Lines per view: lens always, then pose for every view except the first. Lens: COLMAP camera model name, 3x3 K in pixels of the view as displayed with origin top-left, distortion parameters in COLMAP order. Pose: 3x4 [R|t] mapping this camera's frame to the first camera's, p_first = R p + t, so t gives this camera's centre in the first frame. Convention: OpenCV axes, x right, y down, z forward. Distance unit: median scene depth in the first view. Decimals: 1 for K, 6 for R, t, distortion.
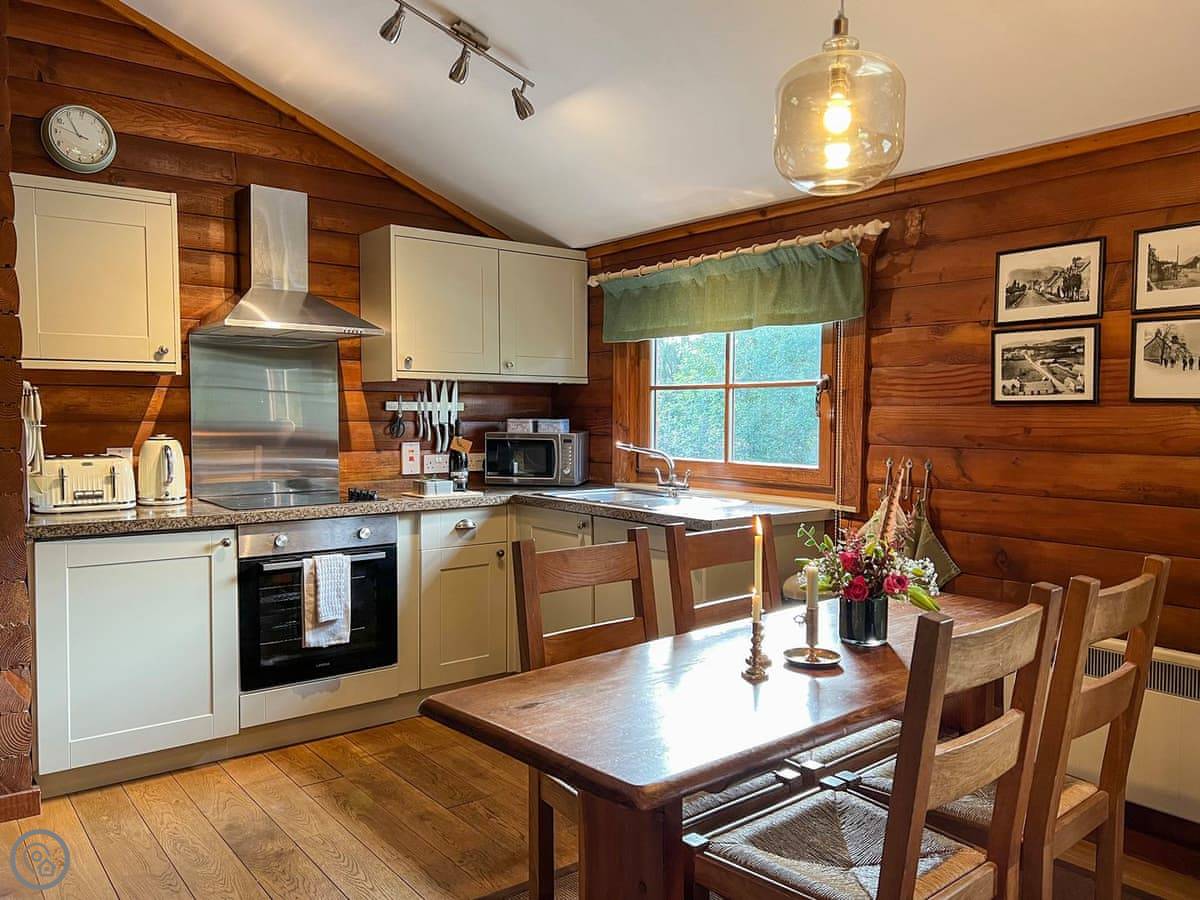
lens RADIAL K [[916.7, 0, 596.5], [0, 916.7, 425.0], [0, 0, 1]] dist [0.011225, -0.015999]
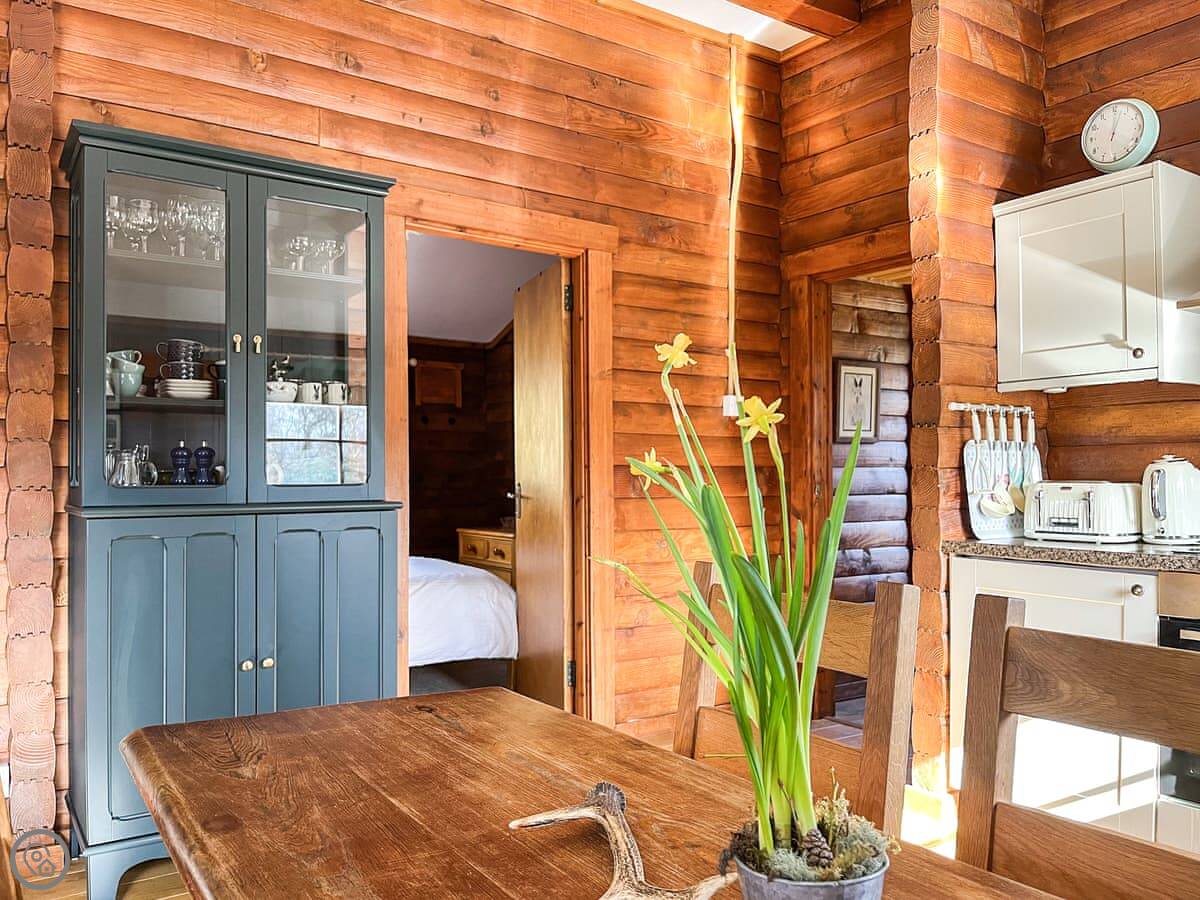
lens RADIAL K [[916.7, 0, 592.3], [0, 916.7, 448.8], [0, 0, 1]] dist [0.011225, -0.015999]
pose [[-0.065089, -0.022058, -0.997636, 0.345995], [-0.011383, 0.999707, -0.021361, 0.023155], [0.997815, 0.009966, -0.065321, 0.495251]]
